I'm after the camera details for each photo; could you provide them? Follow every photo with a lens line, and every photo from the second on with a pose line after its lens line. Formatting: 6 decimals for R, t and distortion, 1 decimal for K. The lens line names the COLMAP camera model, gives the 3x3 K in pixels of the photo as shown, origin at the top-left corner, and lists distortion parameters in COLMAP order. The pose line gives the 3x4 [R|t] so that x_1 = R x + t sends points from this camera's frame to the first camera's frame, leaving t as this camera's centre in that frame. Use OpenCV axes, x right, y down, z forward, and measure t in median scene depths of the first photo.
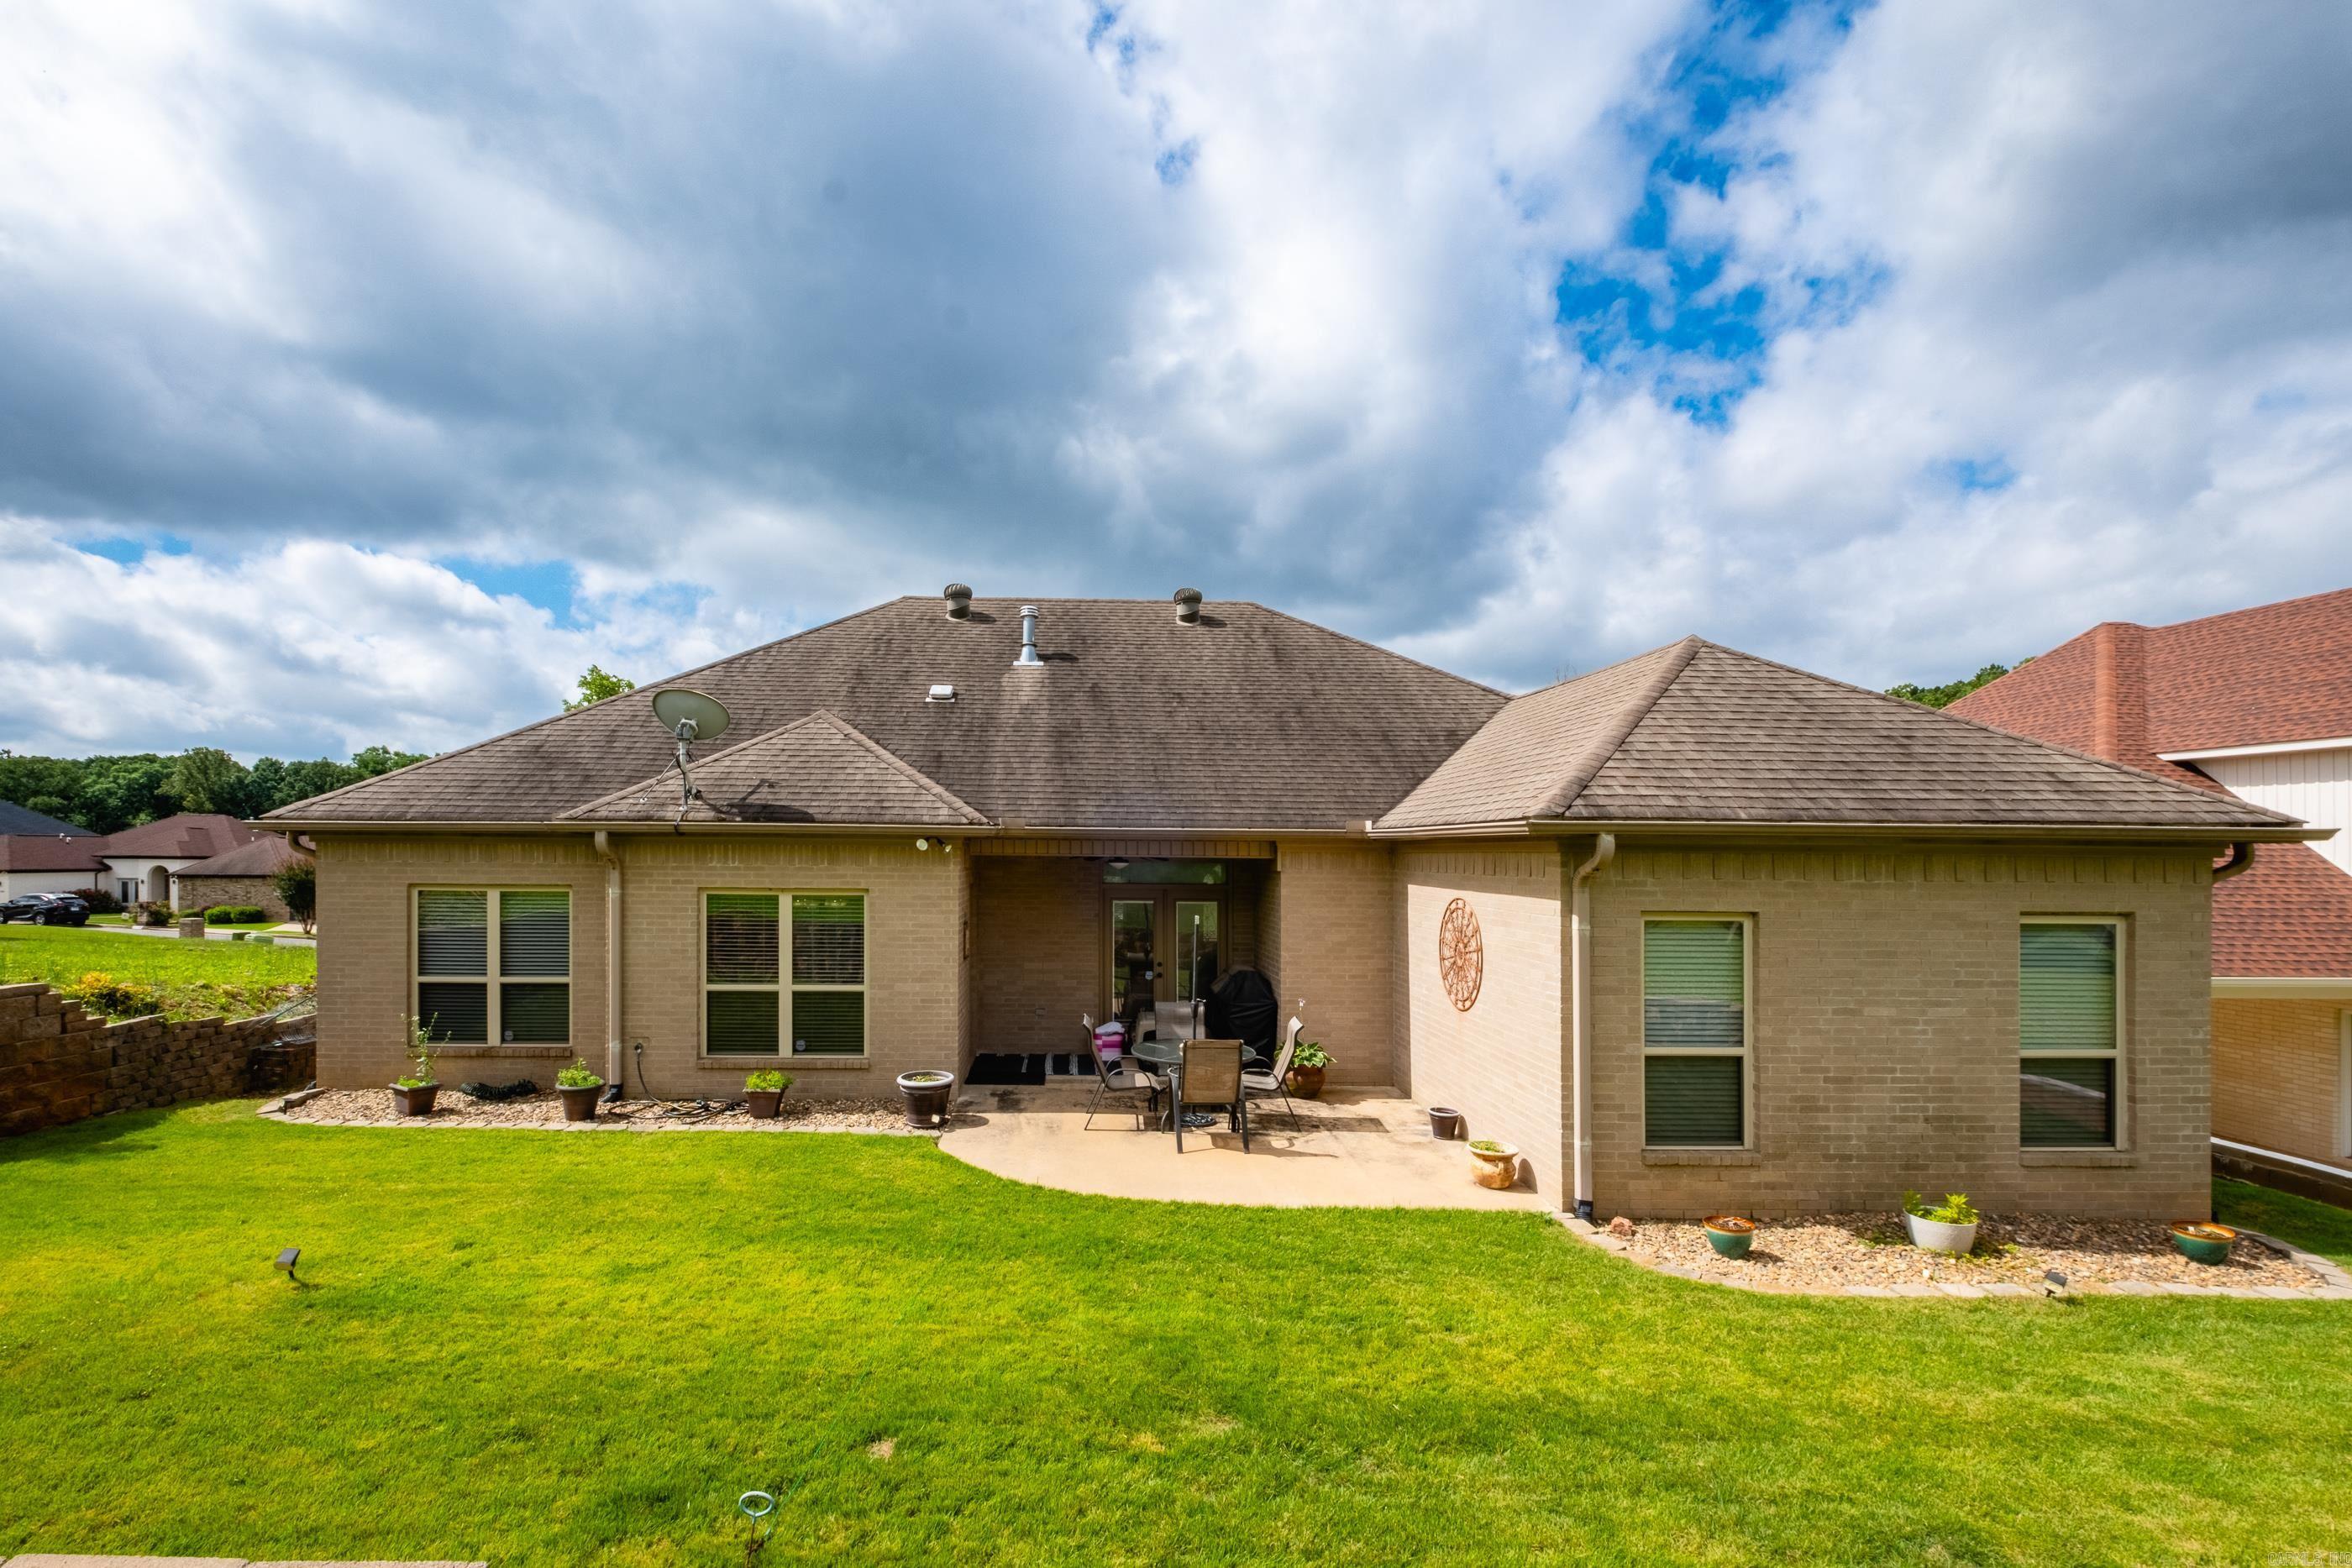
lens RADIAL K [[1021.7, 0, 1168.2], [0, 1021.7, 853.1], [0, 0, 1]] dist [0.009340, -0.000292]
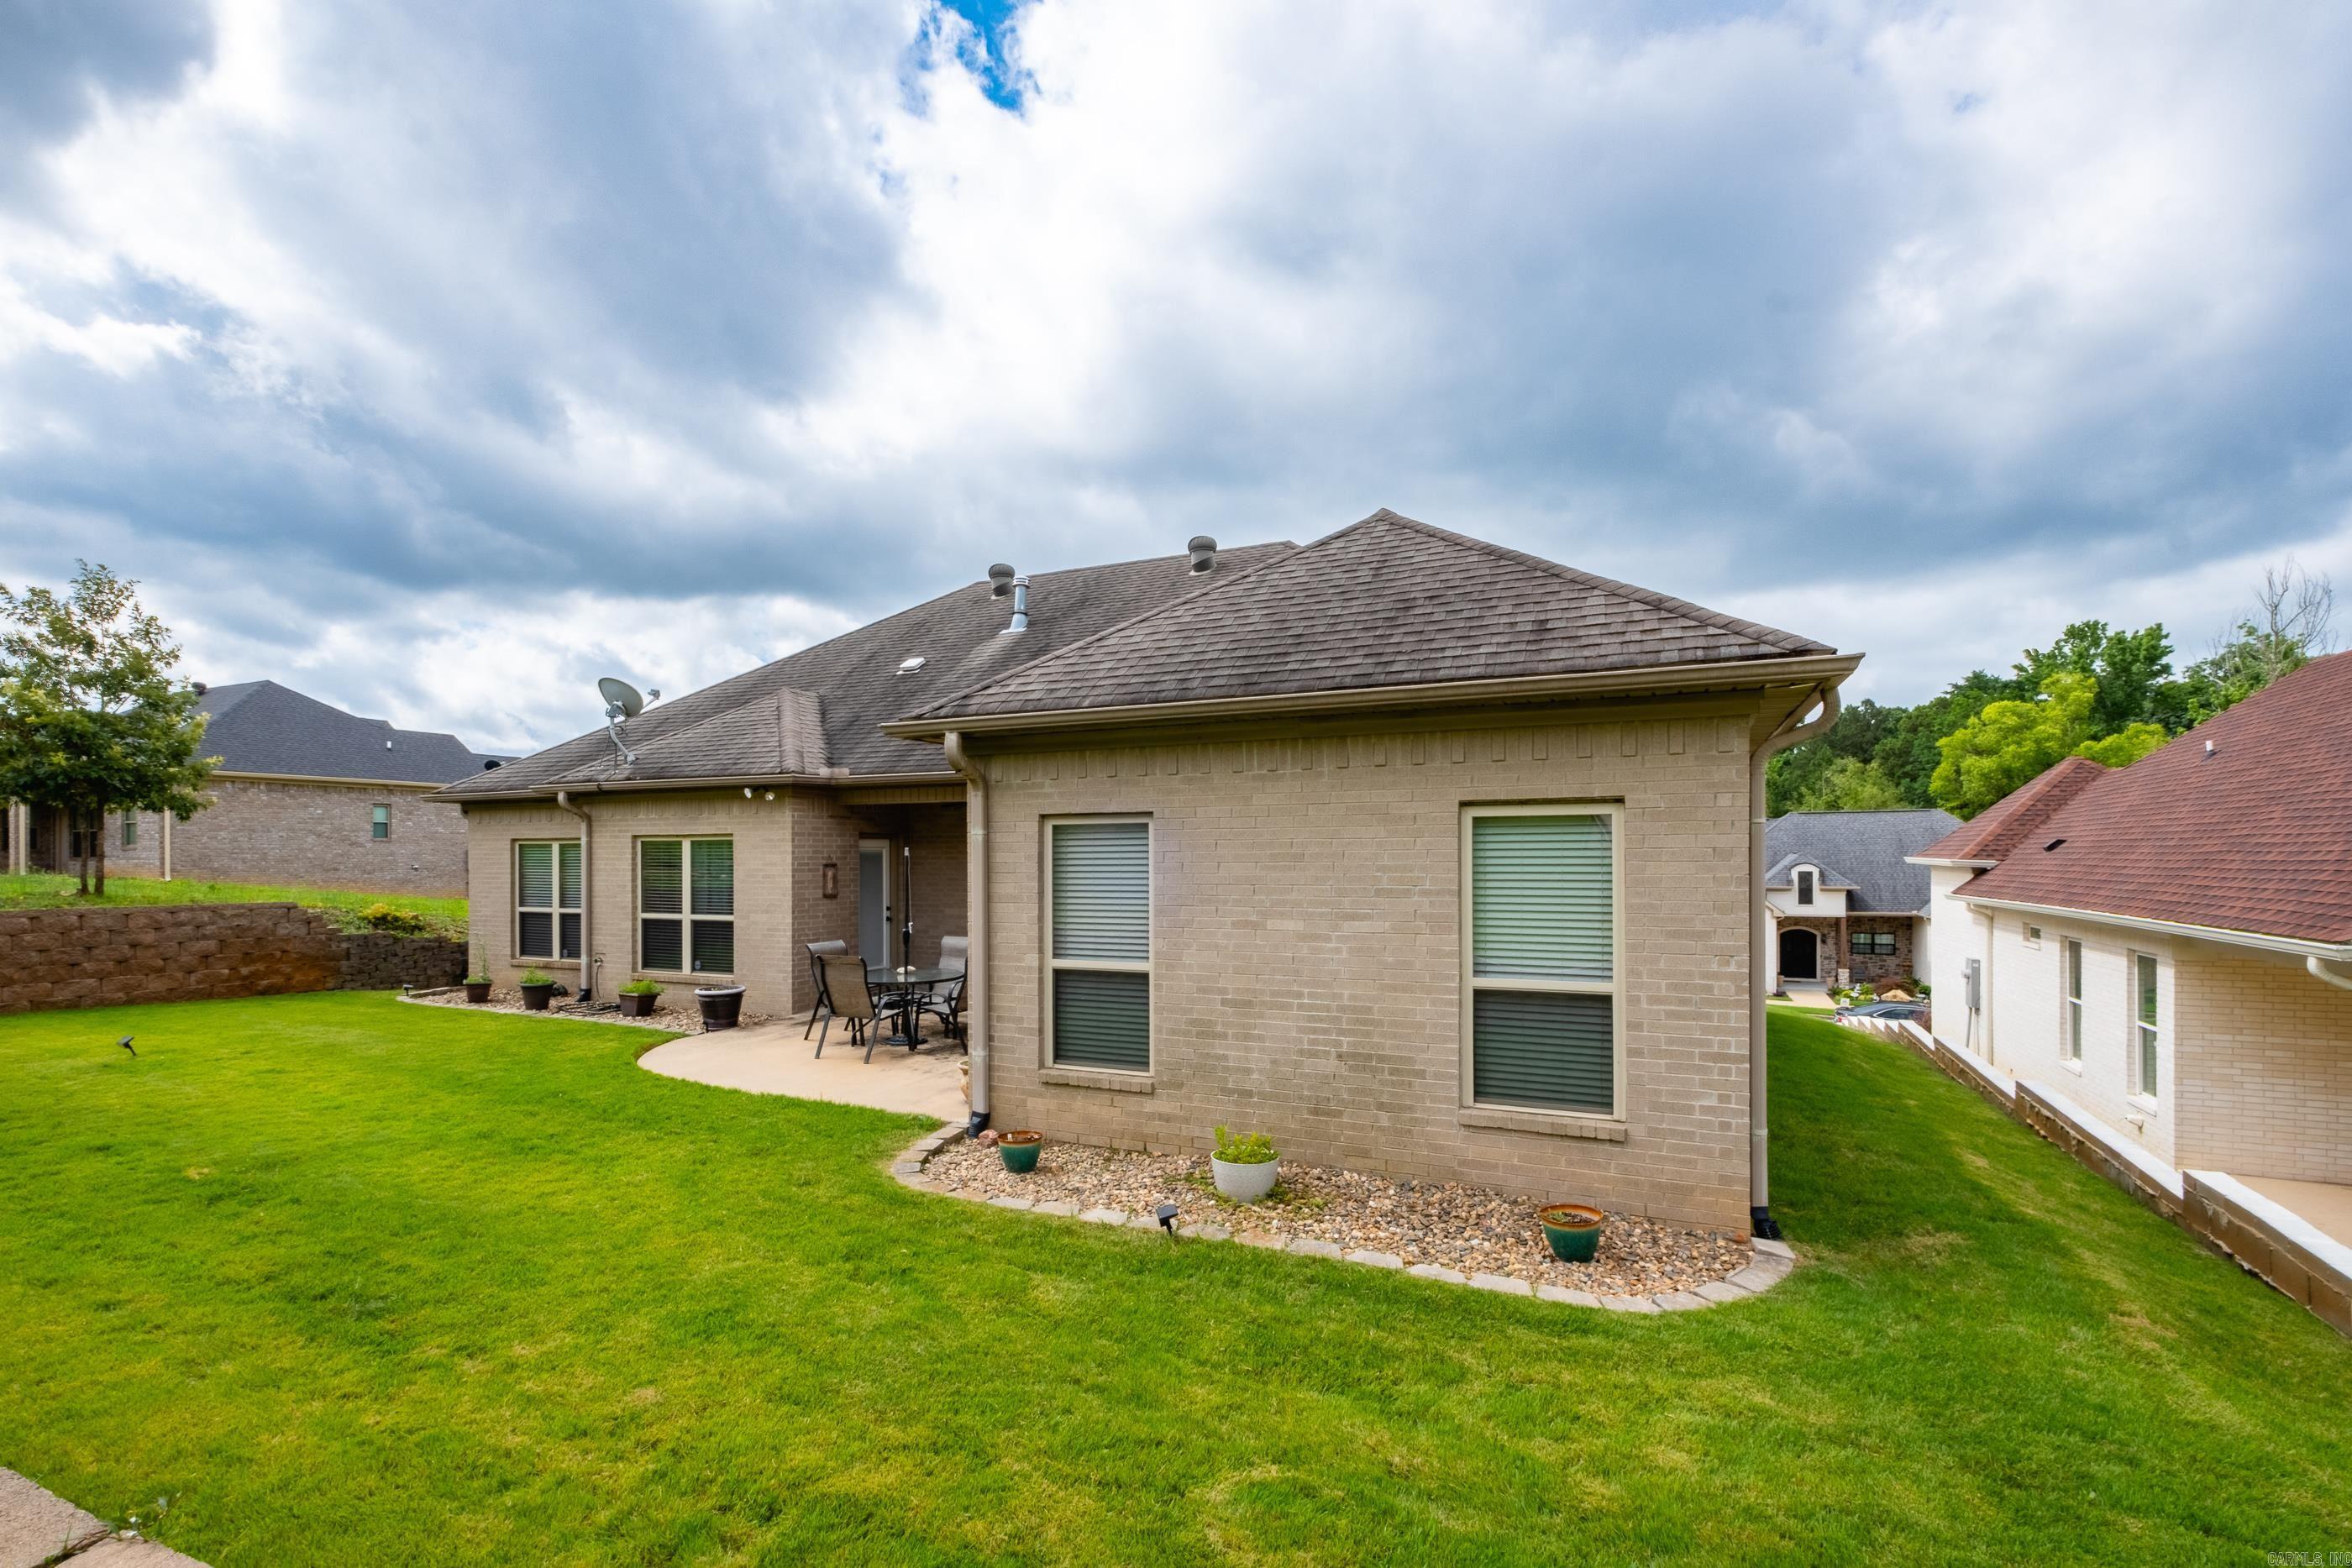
lens RADIAL K [[1081.9, 0, 1176.1], [0, 1081.9, 856.5], [0, 0, 1]] dist [0.028748, -0.000040]
pose [[0.889513, -0.013988, -0.456695, 1.018584], [0.015863, 0.999874, 0.000273, 0.096105], [0.456634, -0.007487, 0.889623, 0.165820]]
